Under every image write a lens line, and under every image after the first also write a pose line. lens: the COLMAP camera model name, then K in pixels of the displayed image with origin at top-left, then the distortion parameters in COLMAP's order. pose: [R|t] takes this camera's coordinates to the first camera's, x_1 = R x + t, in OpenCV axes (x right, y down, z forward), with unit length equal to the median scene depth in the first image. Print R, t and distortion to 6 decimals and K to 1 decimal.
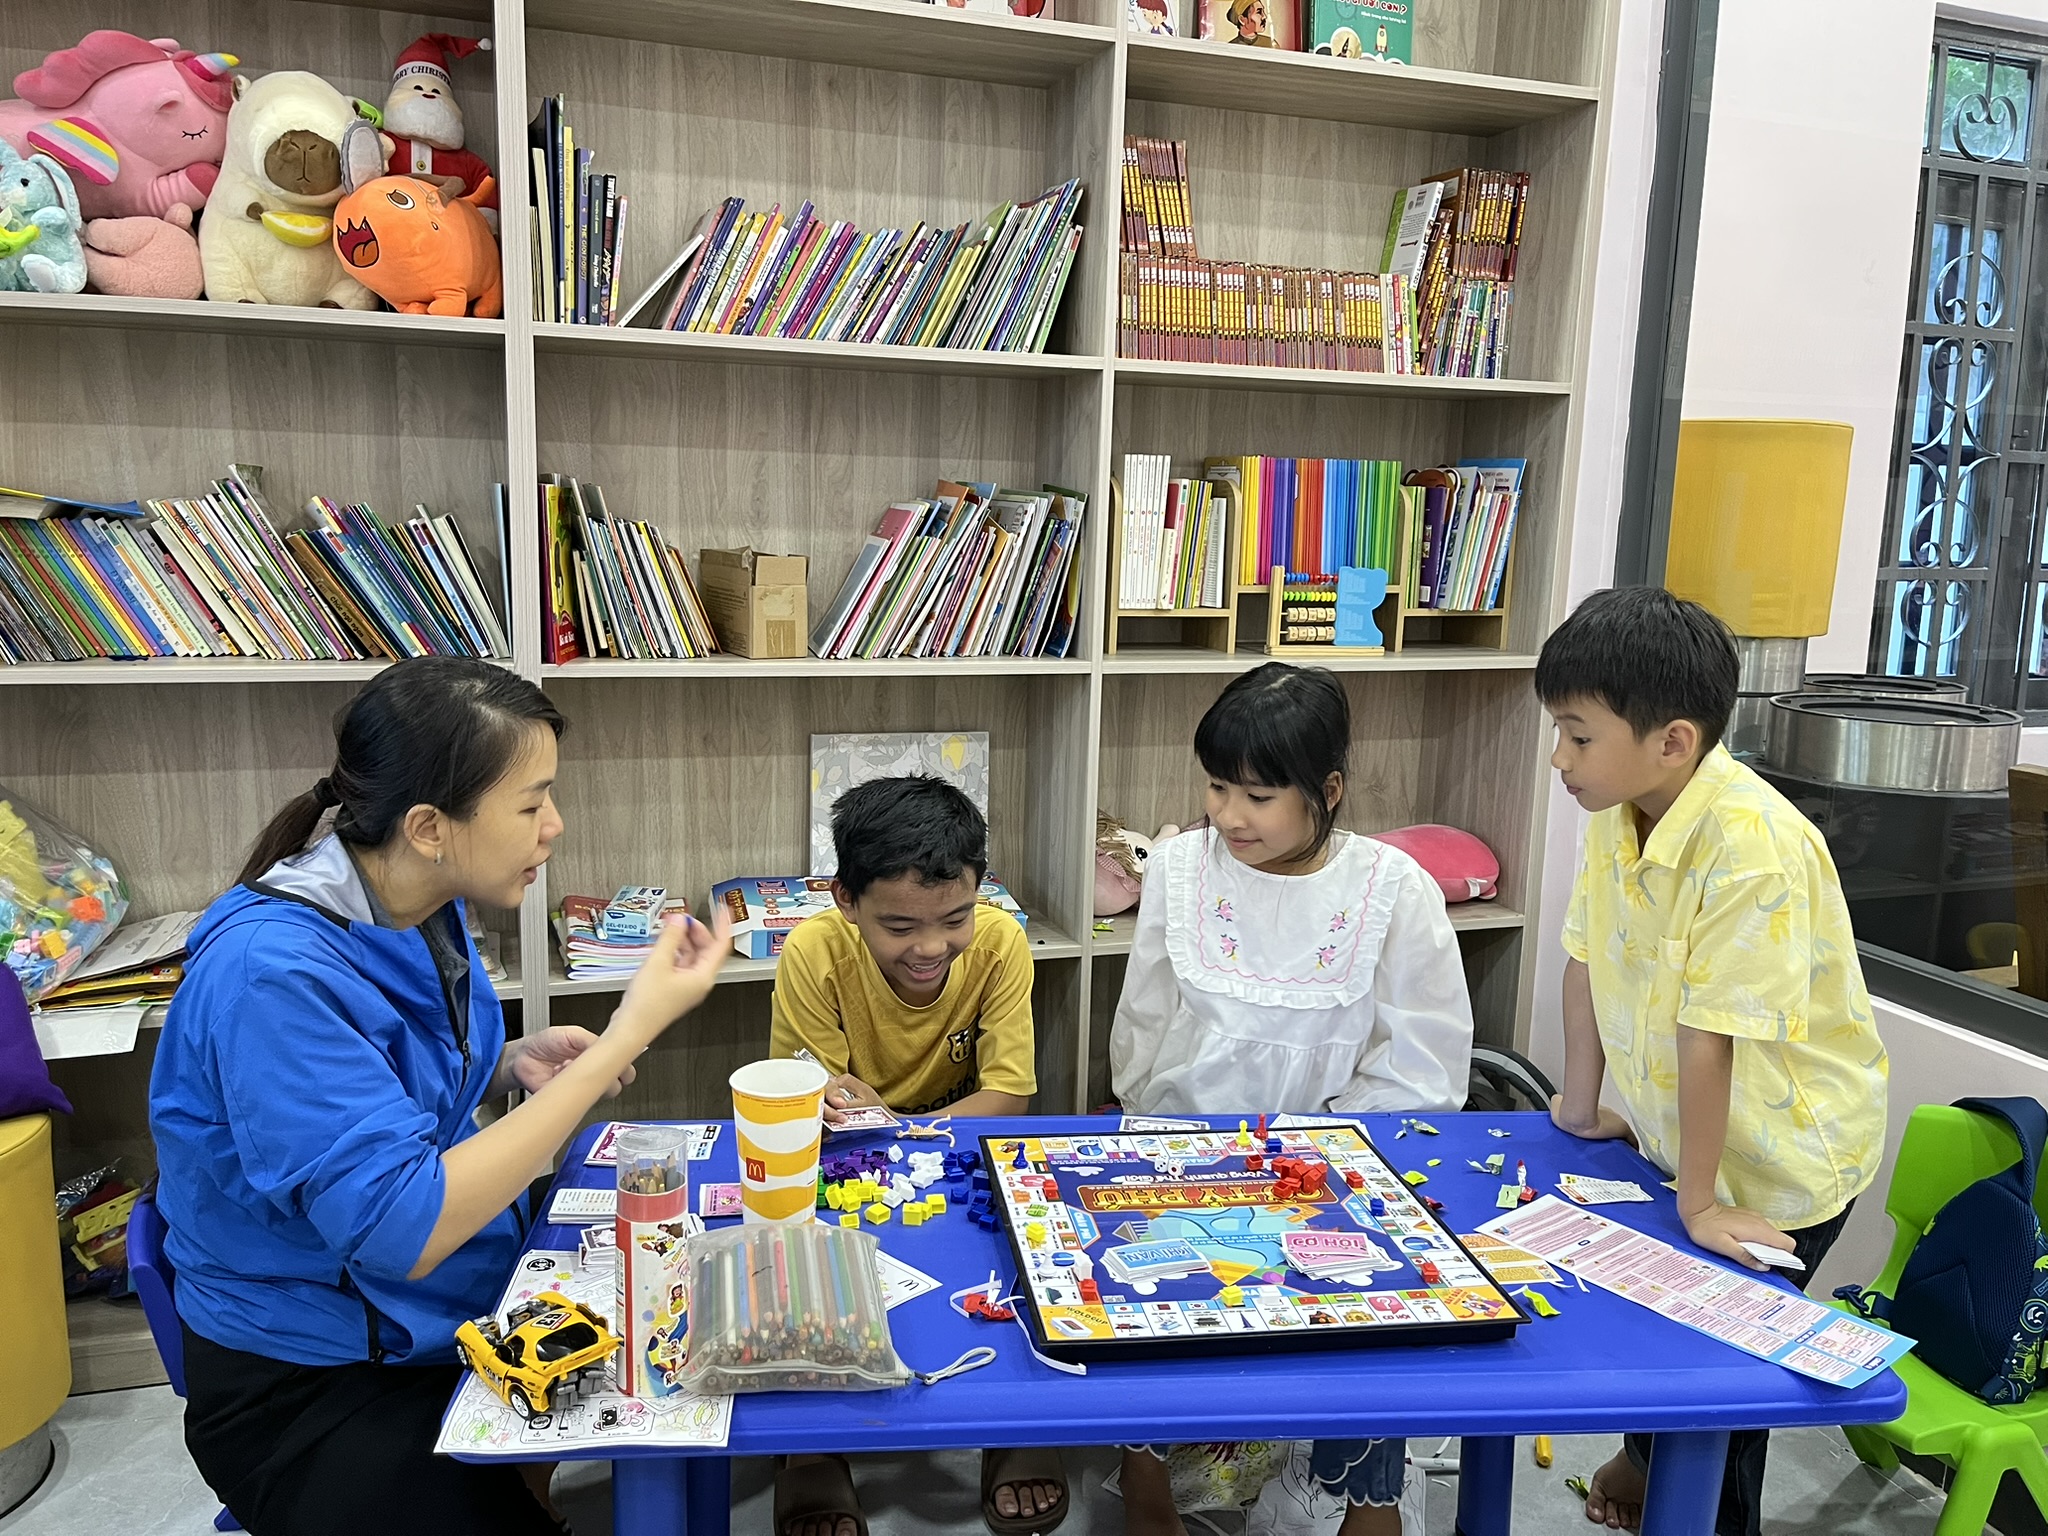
lens RADIAL K [[1578.1, 0, 1024.0], [0, 1578.1, 768.0], [0, 0, 1]] dist [0.056960, -0.080540]
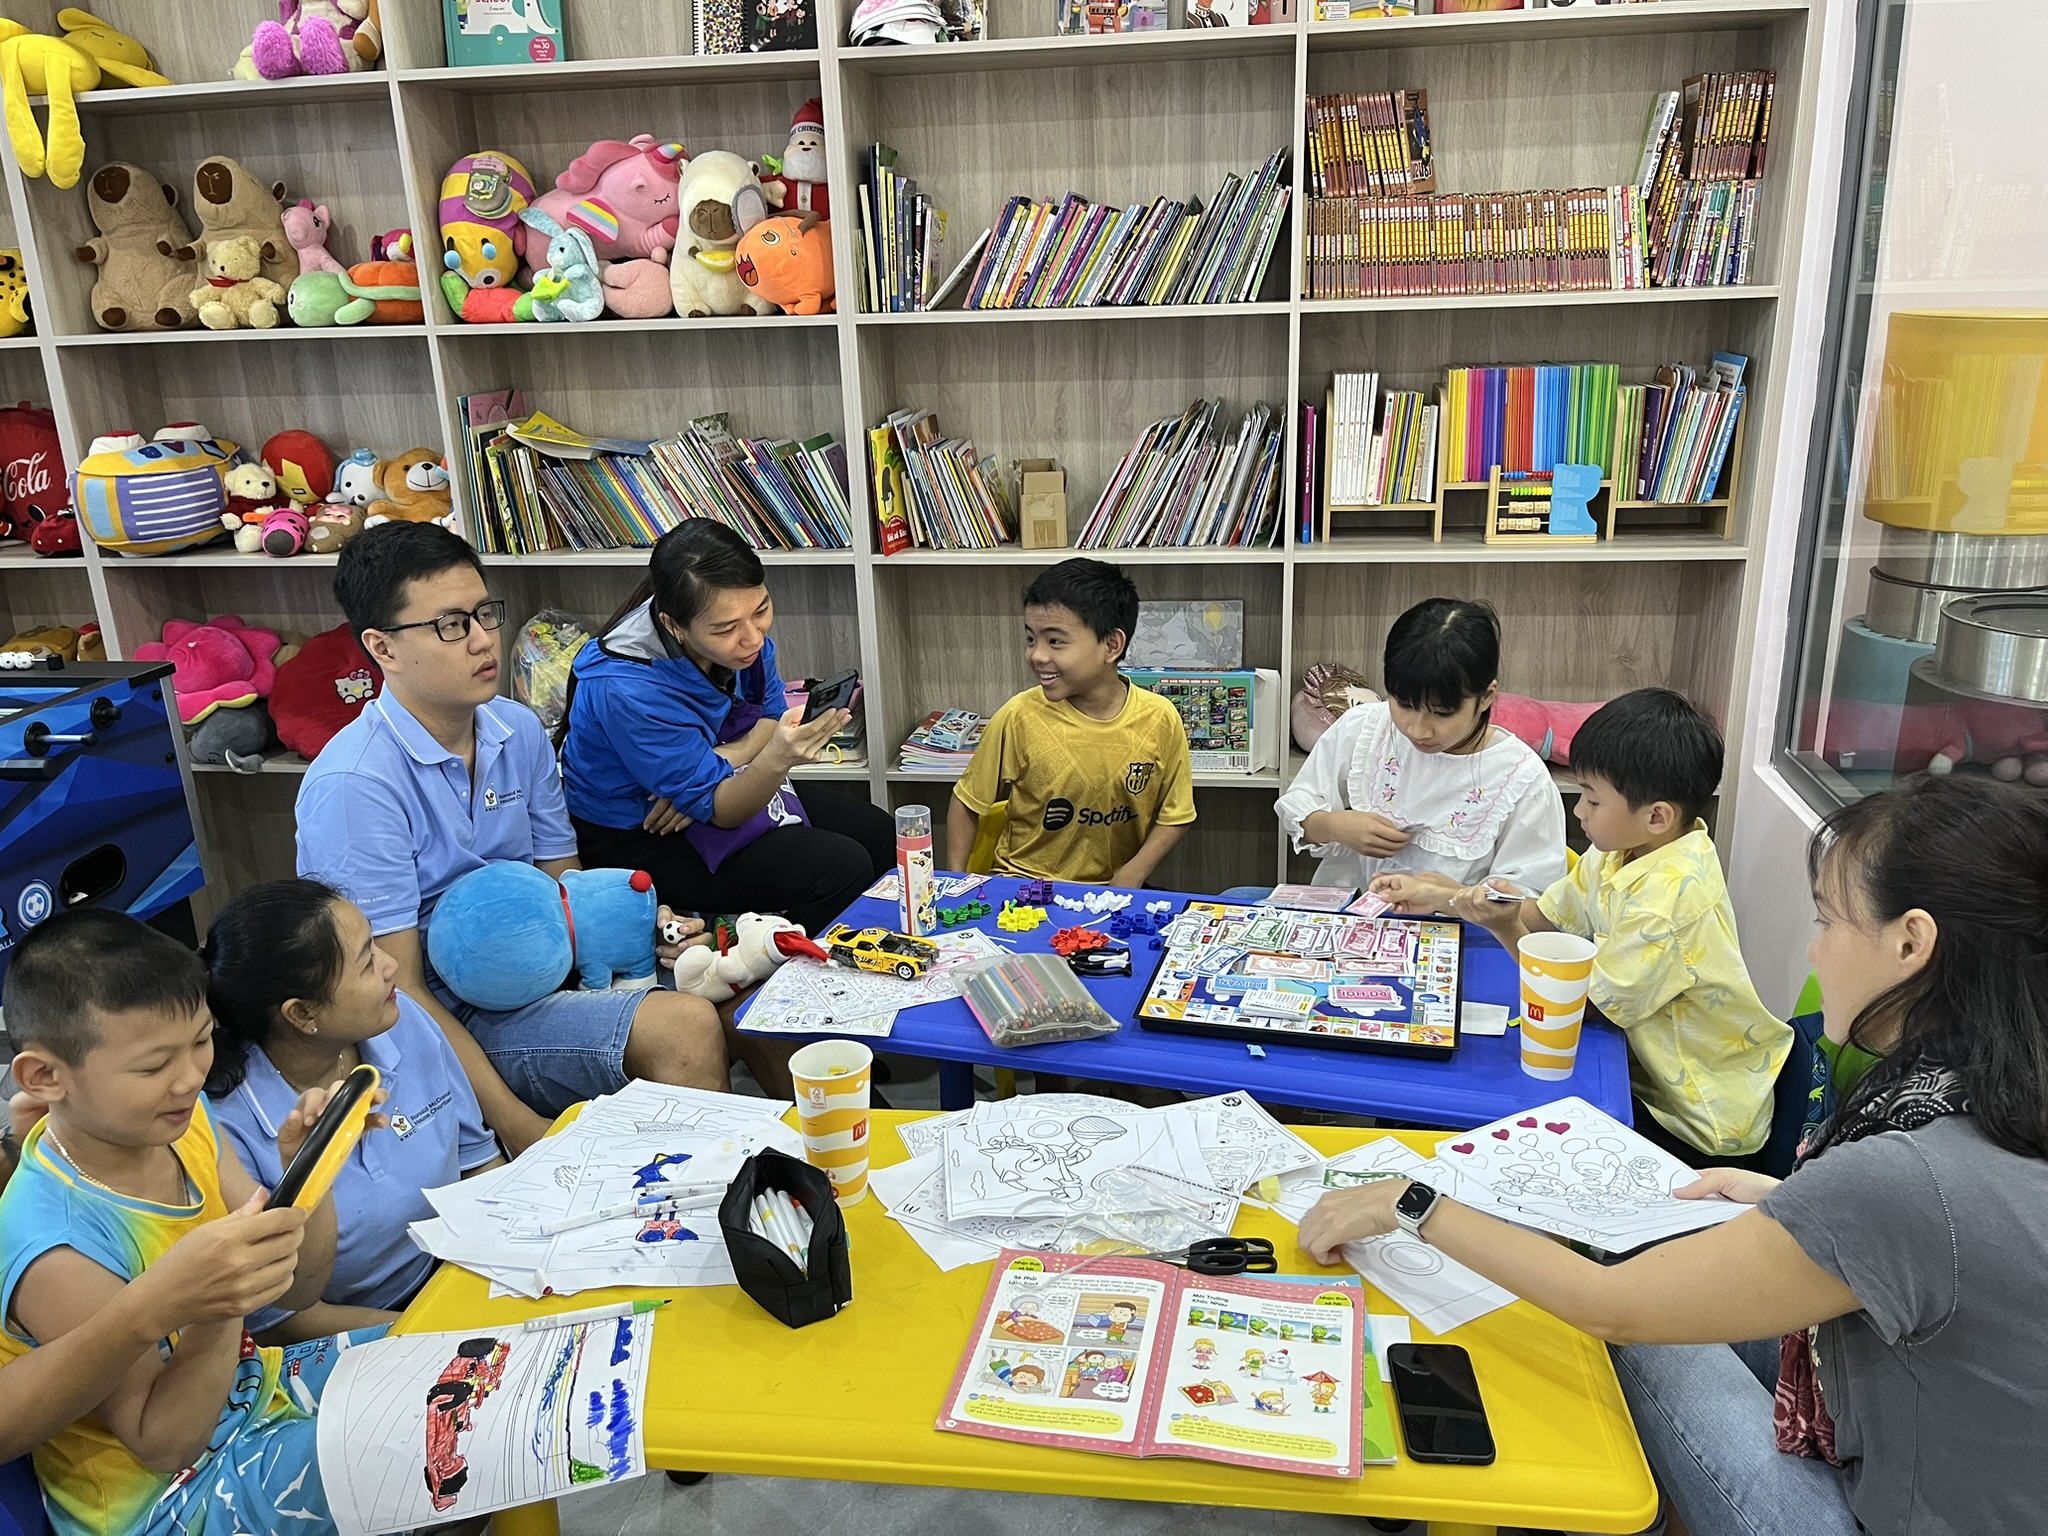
lens RADIAL K [[1578.7, 0, 1028.8], [0, 1578.7, 783.5], [0, 0, 1]] dist [0.066102, -0.082097]
pose [[0.885879, 0.091864, -0.454730, 0.433073], [-0.022546, 0.987565, 0.155584, -0.076064], [0.463368, -0.127576, 0.876935, -0.195434]]
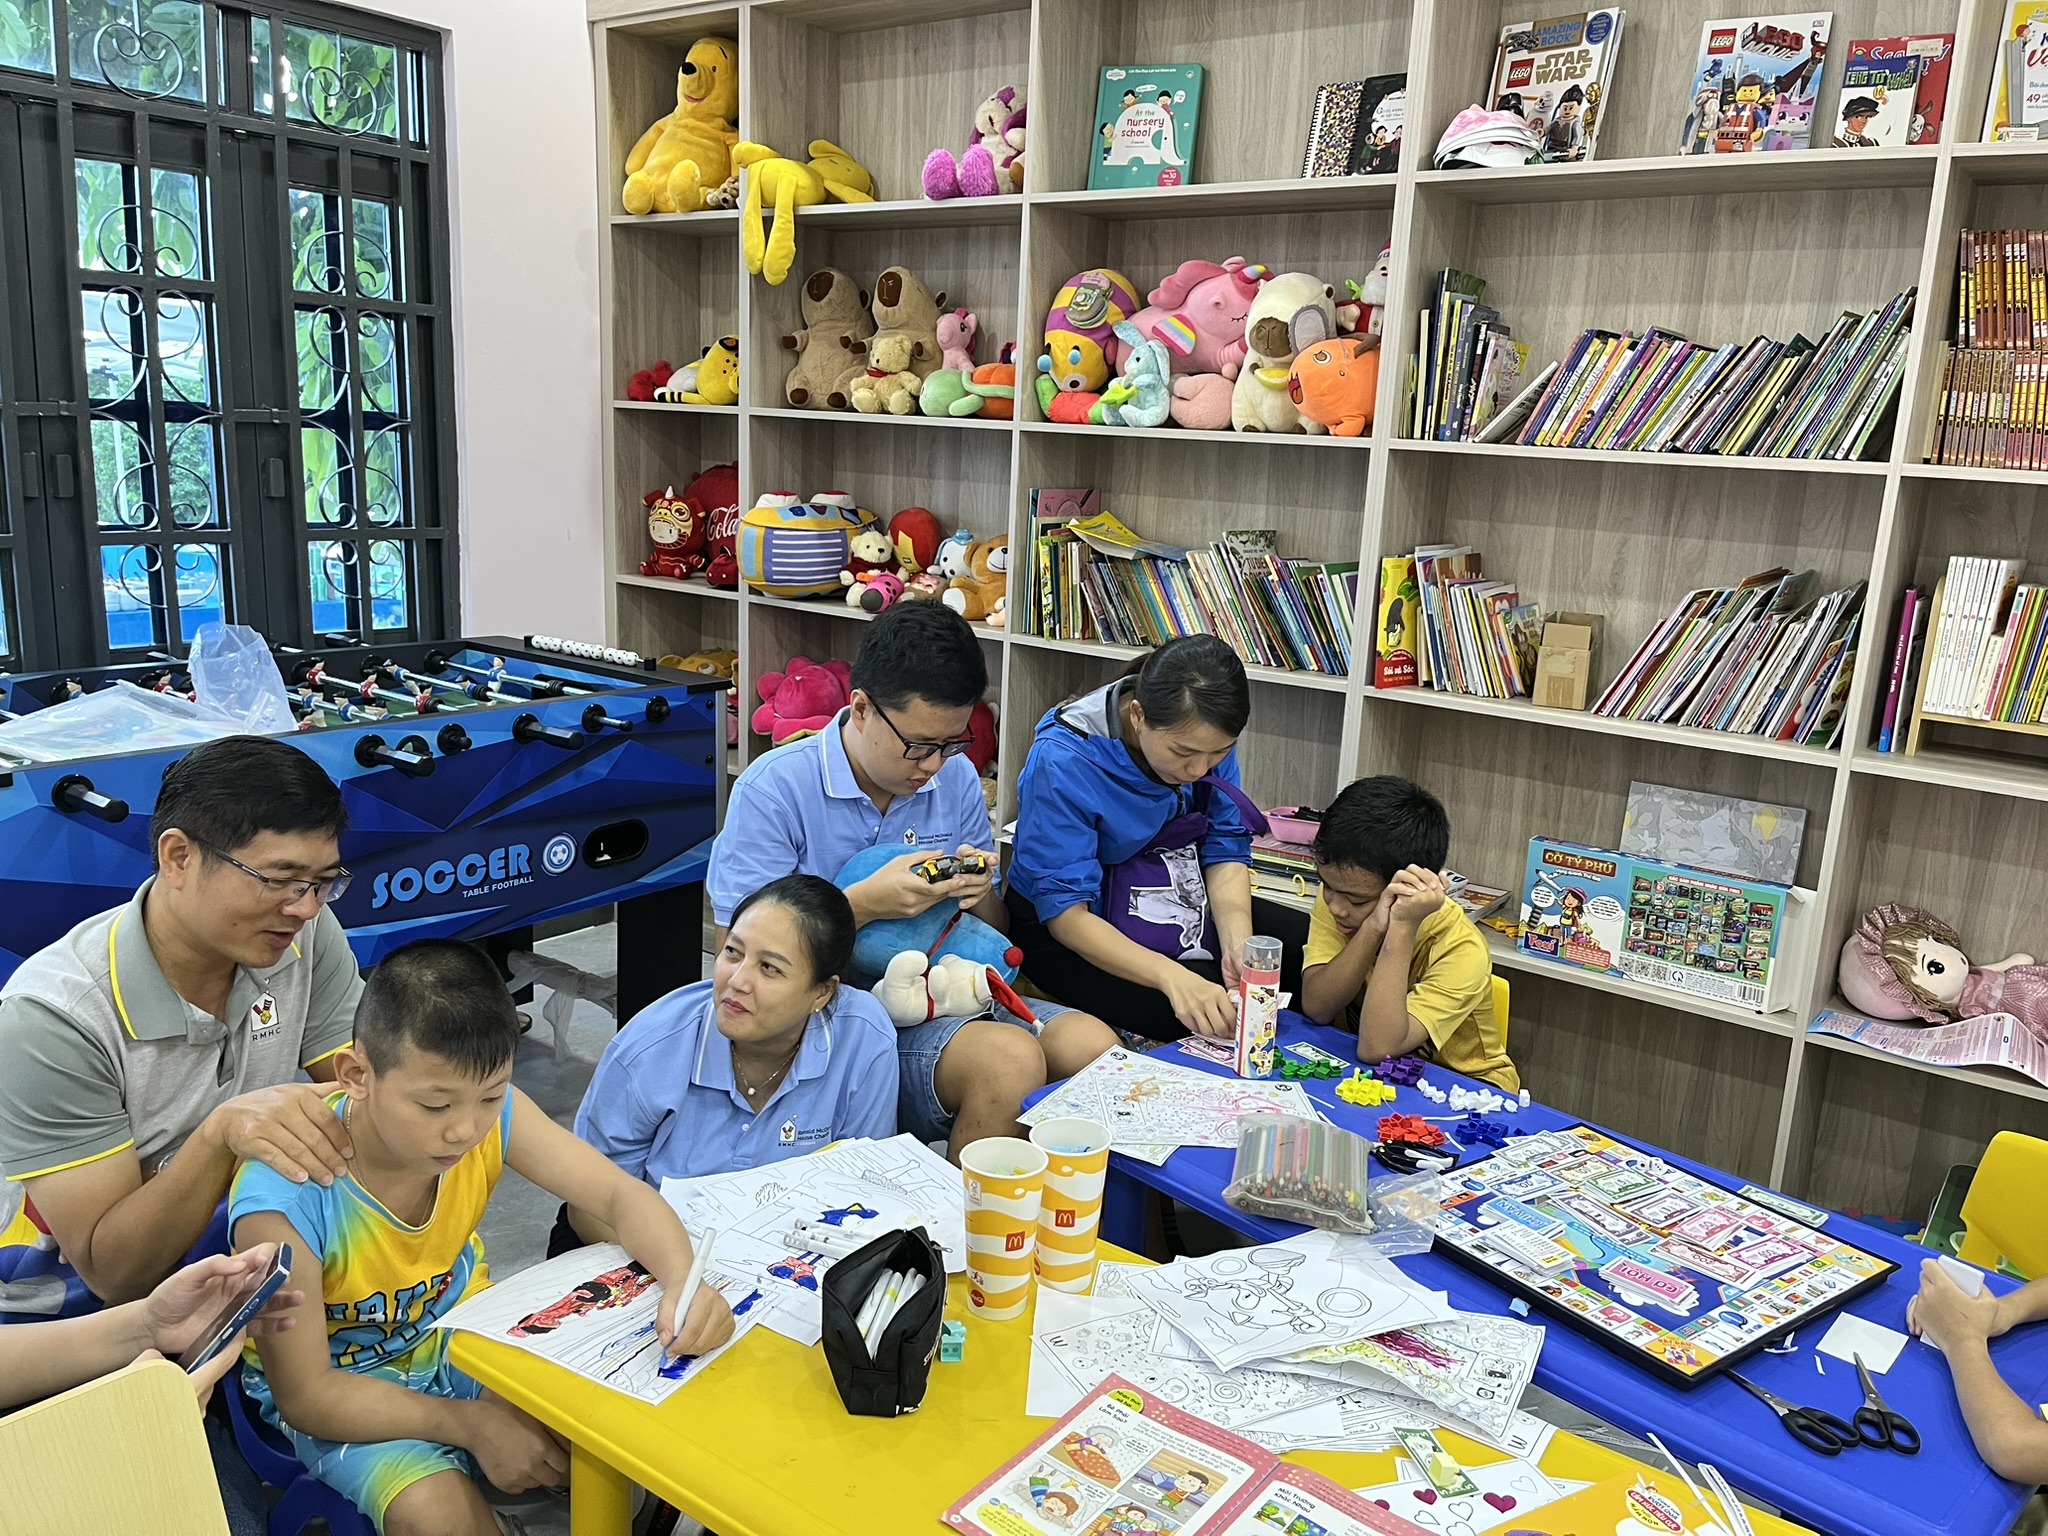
lens RADIAL K [[1578.7, 0, 1028.8], [0, 1578.7, 783.5], [0, 0, 1]] dist [0.066102, -0.082097]
pose [[0.558219, 0.187284, -0.808280, 0.571903], [-0.172740, 0.979077, 0.107560, -0.069783], [0.811512, 0.079580, 0.578891, -0.020545]]
